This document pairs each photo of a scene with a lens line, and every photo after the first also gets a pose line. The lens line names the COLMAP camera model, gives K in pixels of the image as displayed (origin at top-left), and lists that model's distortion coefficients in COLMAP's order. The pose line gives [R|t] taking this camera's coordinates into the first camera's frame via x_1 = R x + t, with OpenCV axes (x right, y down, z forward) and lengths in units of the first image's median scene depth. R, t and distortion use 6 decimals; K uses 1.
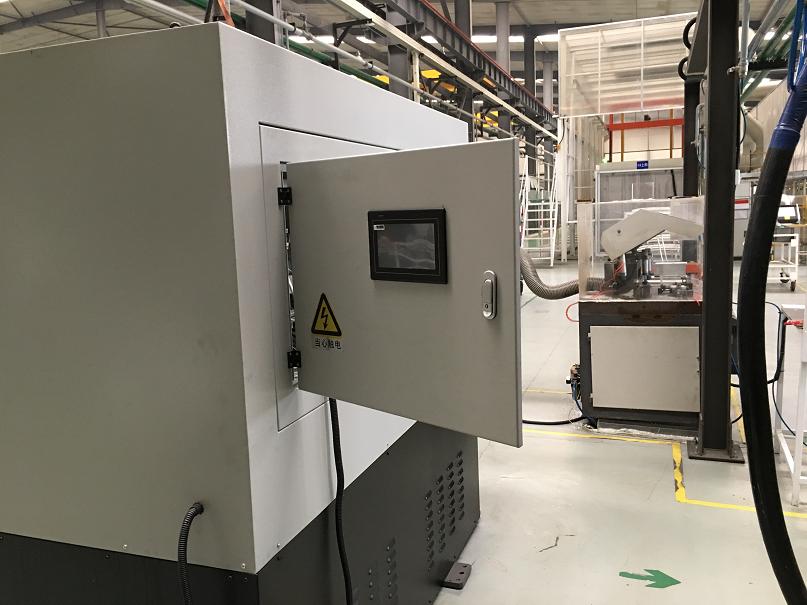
lens RADIAL K [[683.7, 0, 403.5], [0, 683.7, 302.5], [0, 0, 1]] dist [-0.000761, -0.000455]
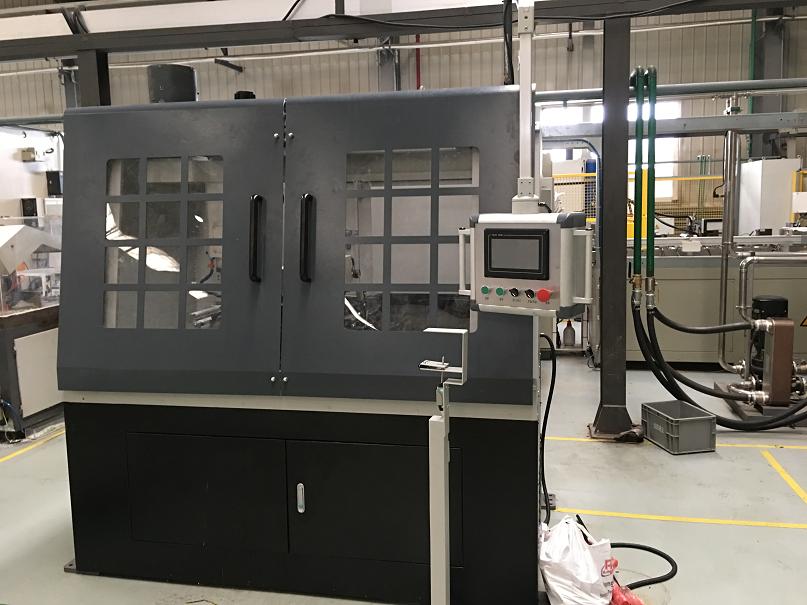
lens RADIAL K [[683.7, 0, 403.5], [0, 683.7, 302.5], [0, 0, 1]] dist [-0.000761, -0.000455]
pose [[-0.148325, -0.069126, 0.986520, -0.797391], [0.155073, 0.983588, 0.092236, -0.022169], [-0.976705, 0.166663, -0.135171, 0.559744]]
